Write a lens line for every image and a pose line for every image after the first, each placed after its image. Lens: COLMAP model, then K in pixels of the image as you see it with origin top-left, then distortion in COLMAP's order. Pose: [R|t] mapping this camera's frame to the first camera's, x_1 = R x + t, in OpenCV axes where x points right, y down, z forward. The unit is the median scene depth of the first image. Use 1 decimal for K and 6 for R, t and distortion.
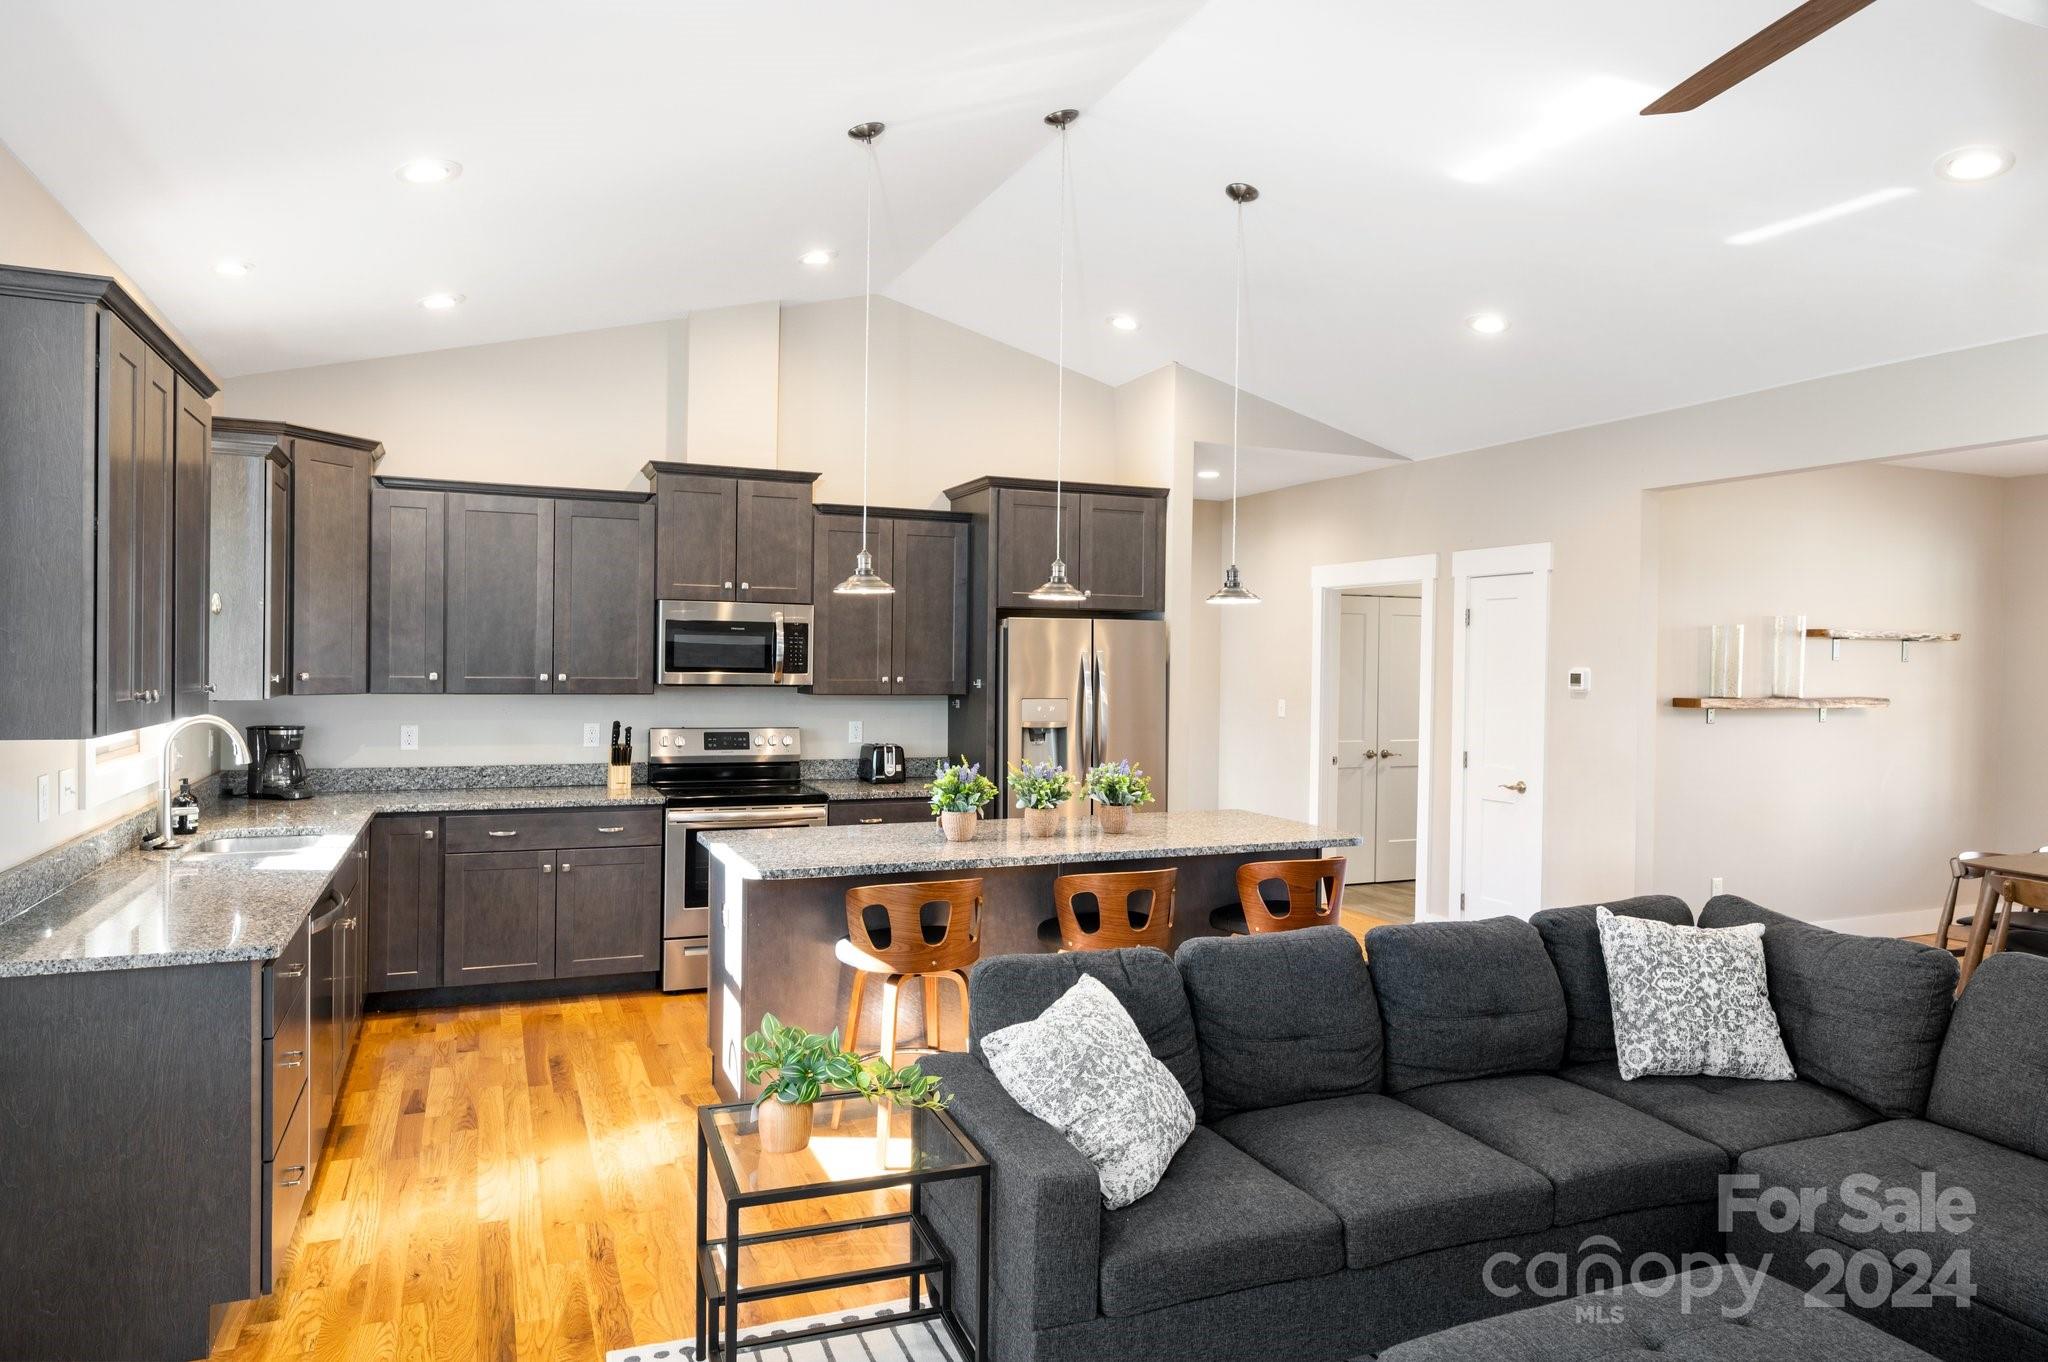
lens RADIAL K [[1253.5, 0, 1005.8], [0, 1253.5, 678.3], [0, 0, 1]] dist [0.005237, 0.002839]
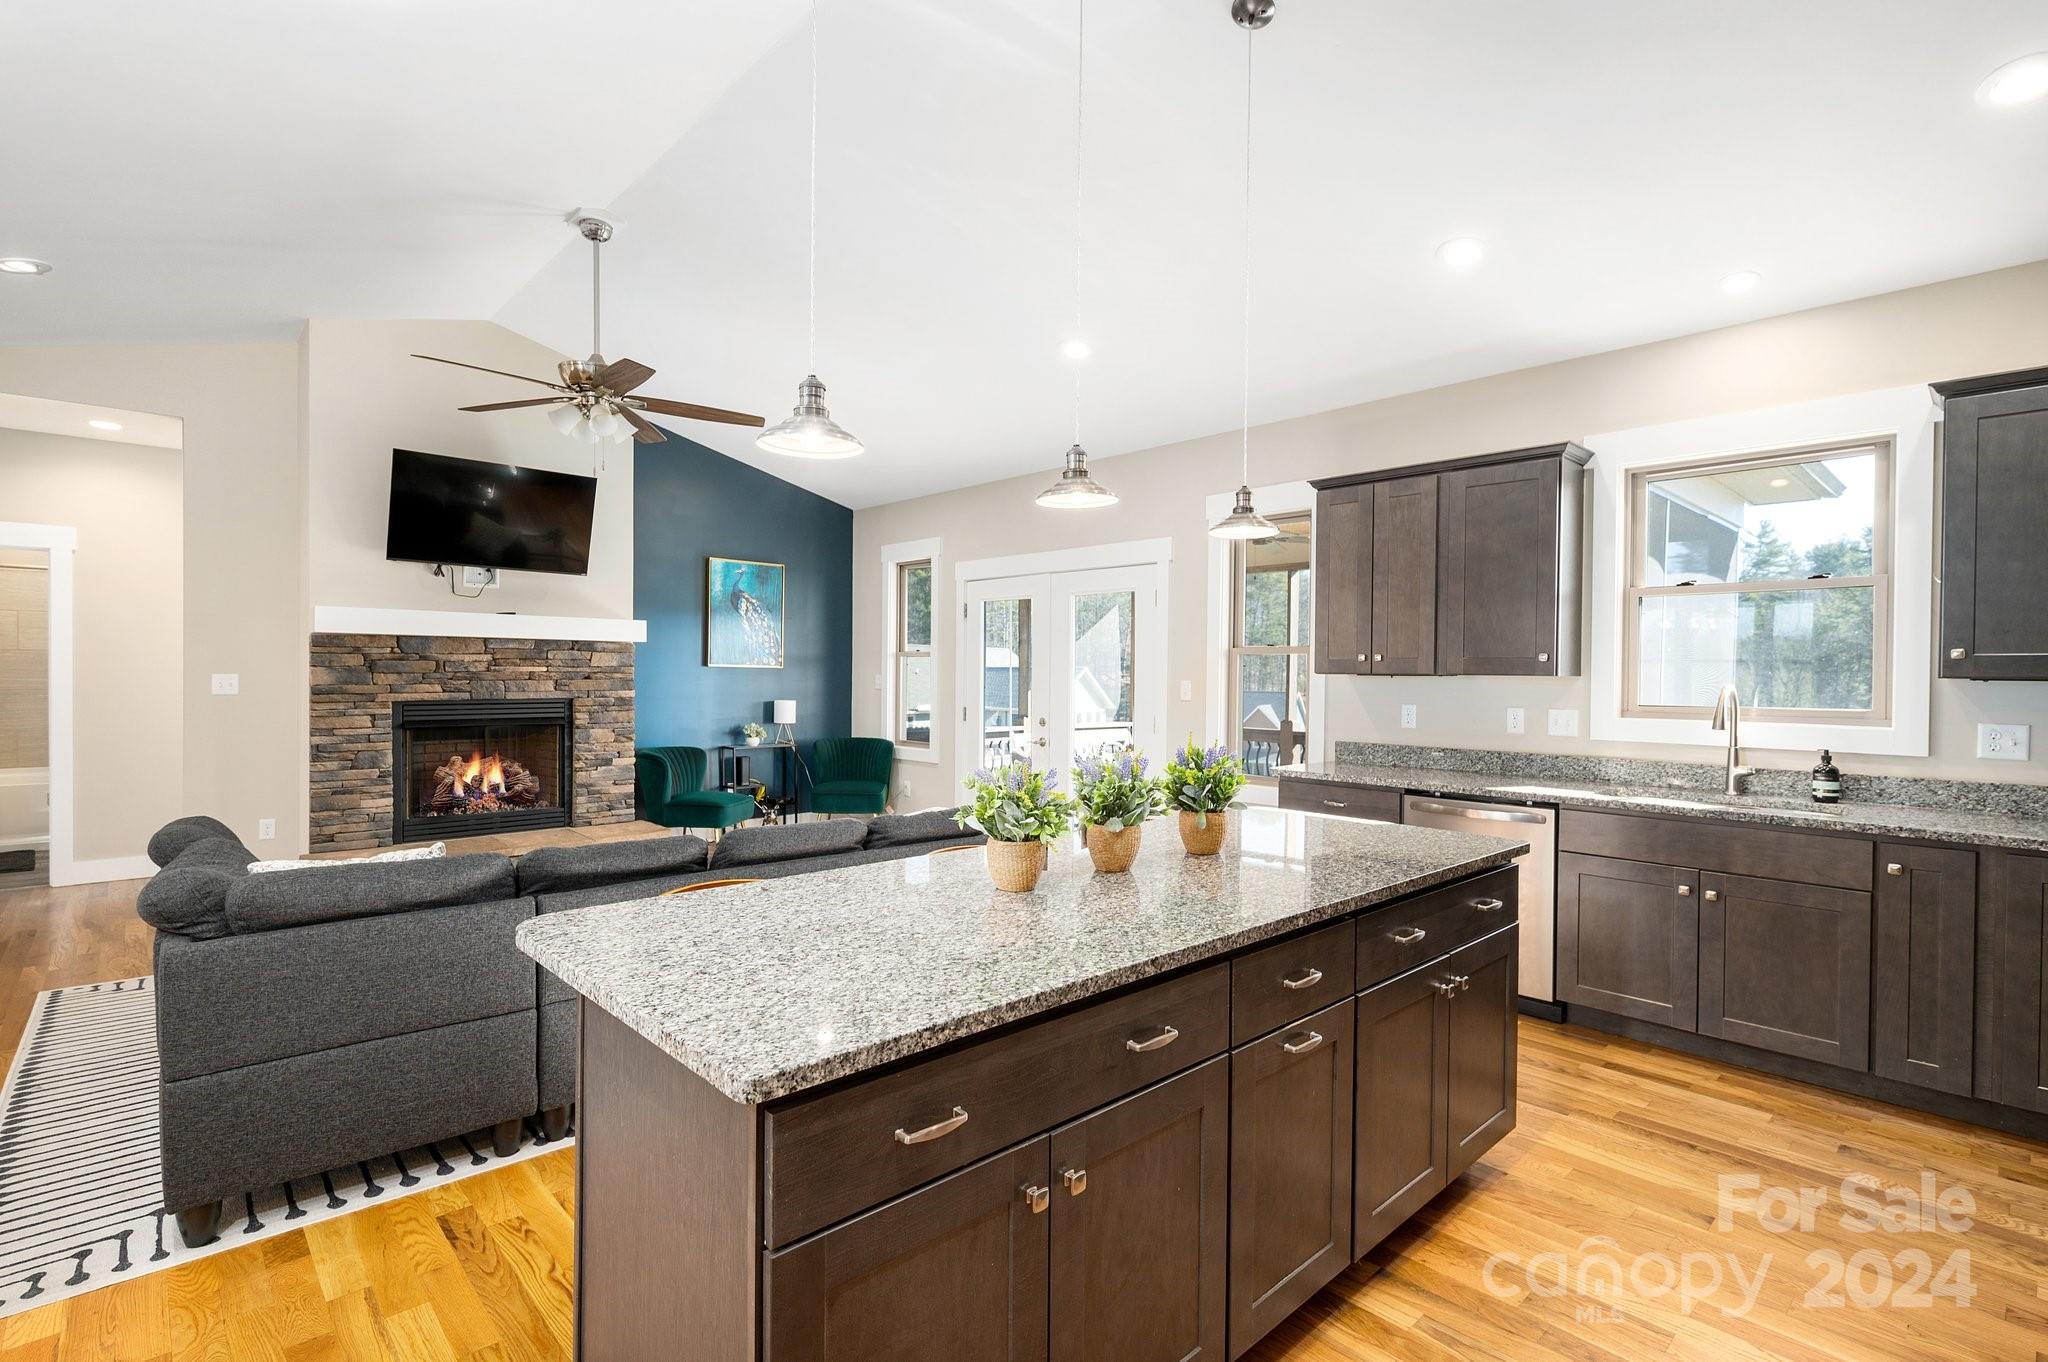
lens RADIAL K [[958.5, 0, 1019.2], [0, 958.5, 687.6], [0, 0, 1]] dist [0.001483, 0.000078]
pose [[-0.941258, -0.014911, -0.337359, 0.177666], [-0.026109, 0.999248, 0.028681, 0.016102], [0.336678, 0.035804, -0.940939, 1.077274]]
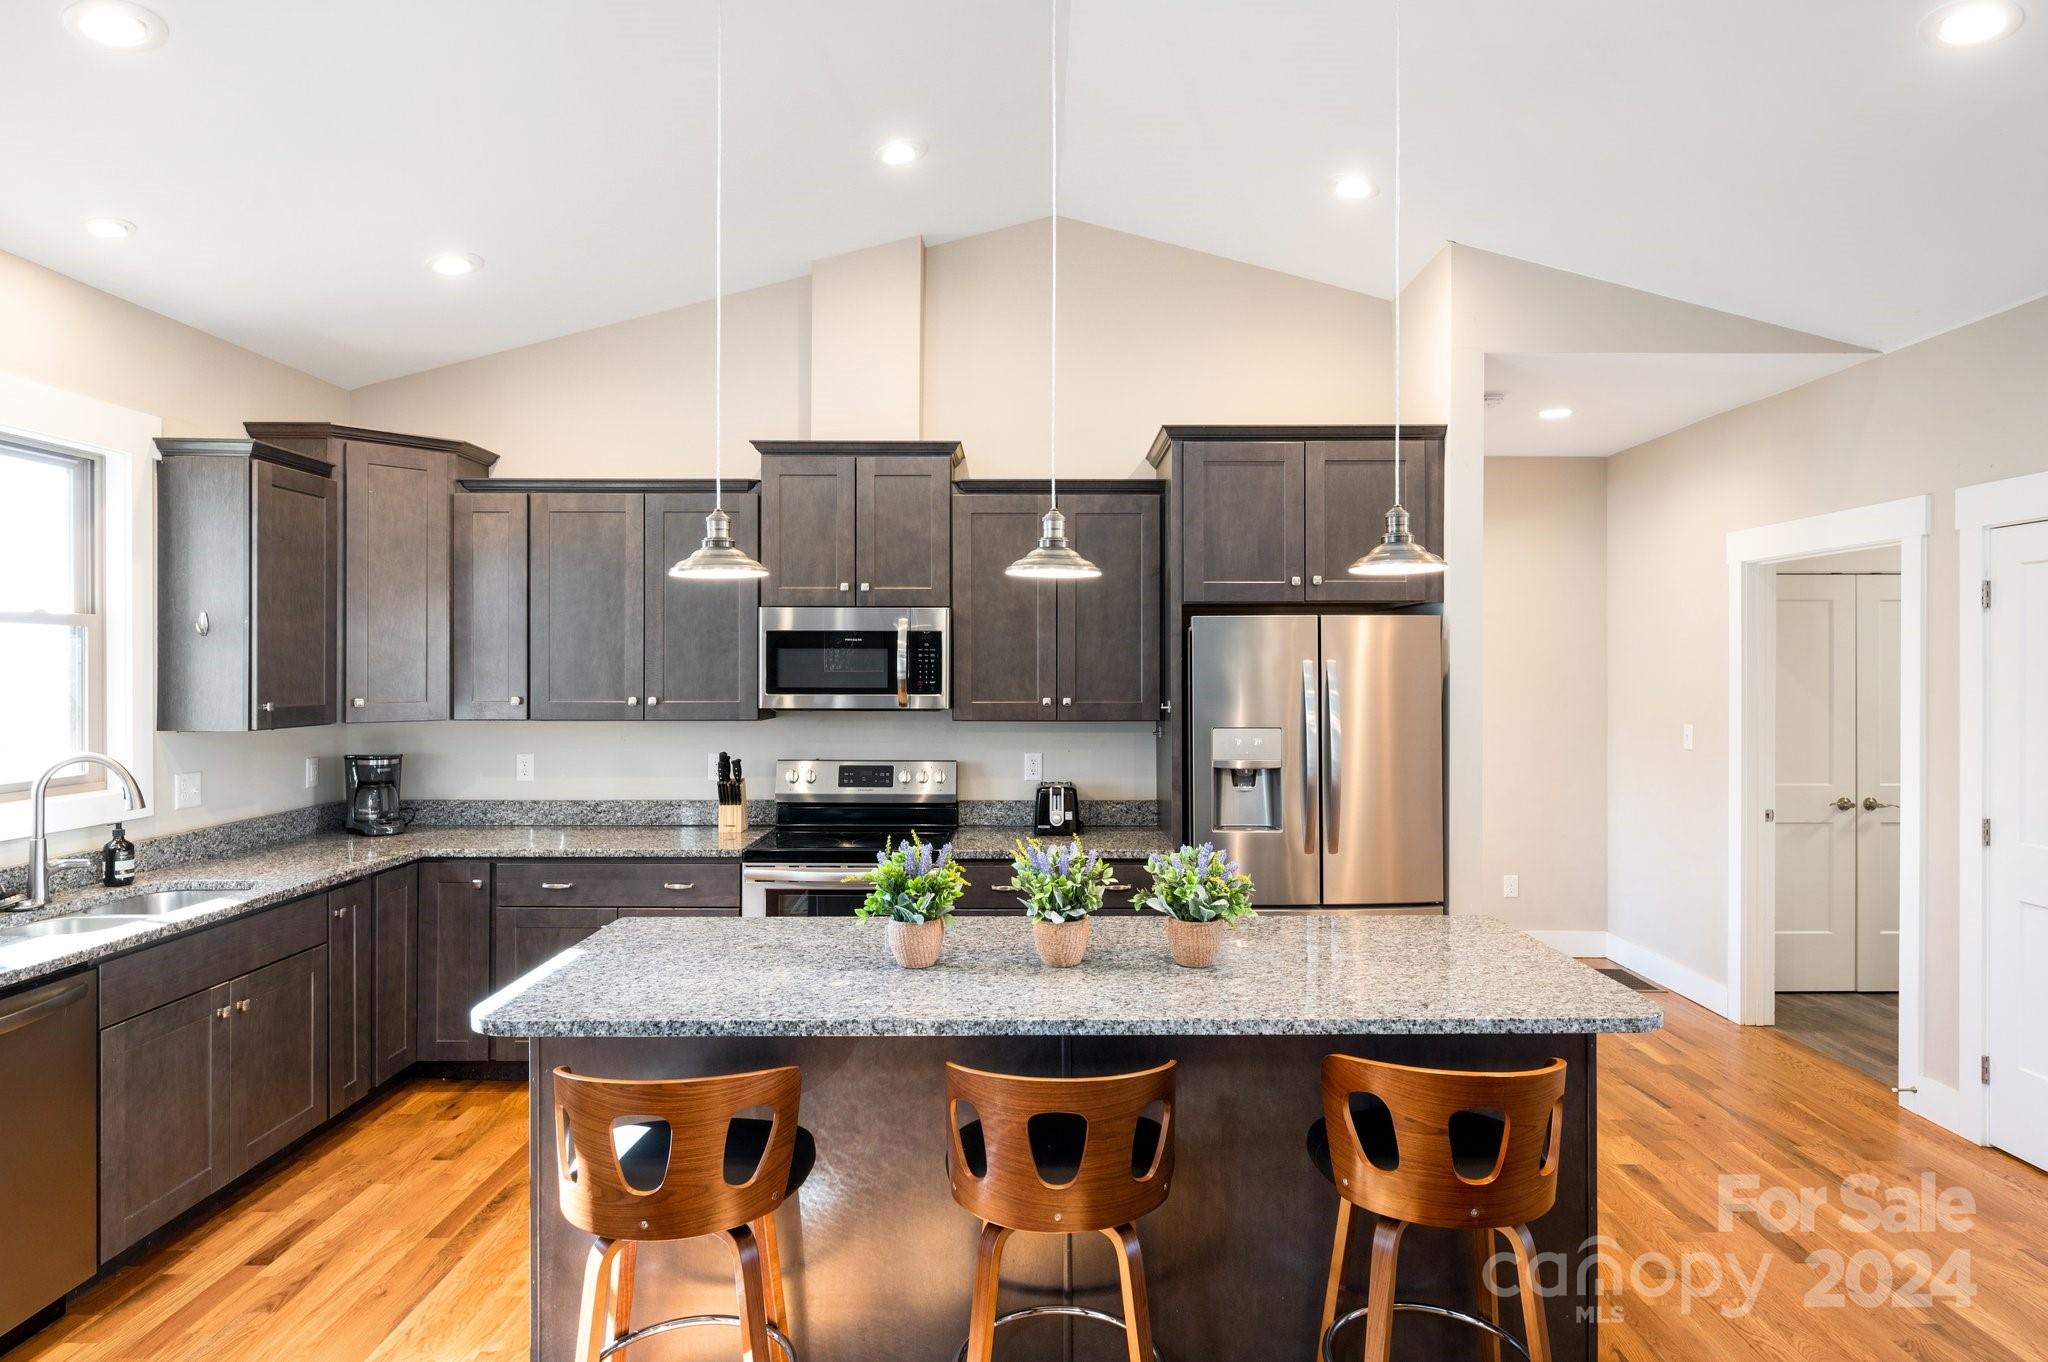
lens RADIAL K [[1142.4, 0, 1037.7], [0, 1142.4, 668.6], [0, 0, 1]] dist [0.002484, -0.003070]
pose [[0.923803, -0.012749, -0.382657, 0.175269], [0.005881, 0.999800, -0.019113, -0.006060], [0.382824, 0.015406, 0.923693, 0.357990]]
